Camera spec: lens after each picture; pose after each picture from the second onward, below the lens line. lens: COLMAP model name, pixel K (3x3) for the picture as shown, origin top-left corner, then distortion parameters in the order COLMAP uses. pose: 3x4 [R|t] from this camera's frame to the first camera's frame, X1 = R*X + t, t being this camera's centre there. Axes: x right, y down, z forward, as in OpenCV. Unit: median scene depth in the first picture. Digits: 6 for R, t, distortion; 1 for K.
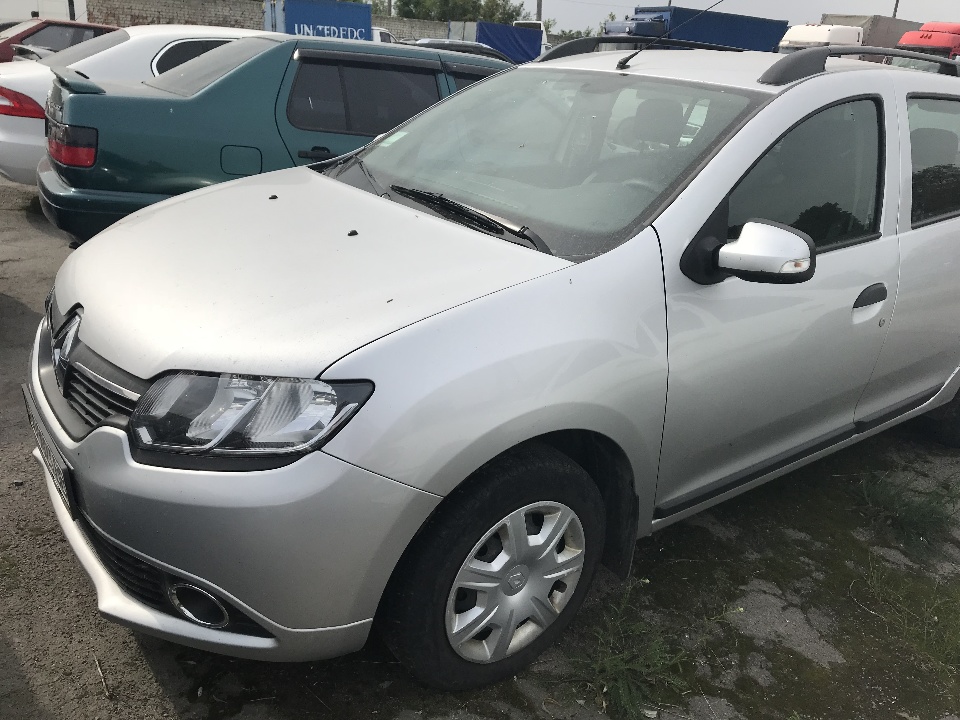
lens RADIAL K [[790.0, 0, 484.4], [0, 790.0, 363.5], [0, 0, 1]] dist [0.028471, -0.010332]
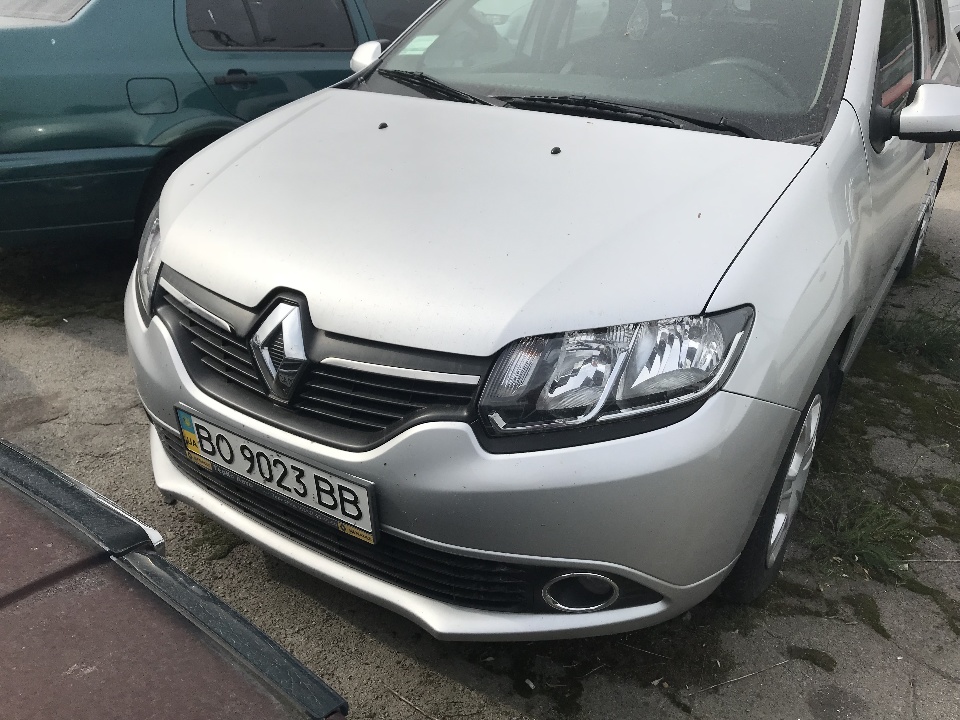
lens RADIAL K [[790.0, 0, 482.8], [0, 790.0, 361.1], [0, 0, 1]] dist [0.028471, -0.010332]
pose [[0.935637, -0.213494, 0.281077, -0.550109], [0.181338, 0.973952, 0.136143, -0.074089], [-0.302821, -0.076410, 0.949979, 0.175324]]
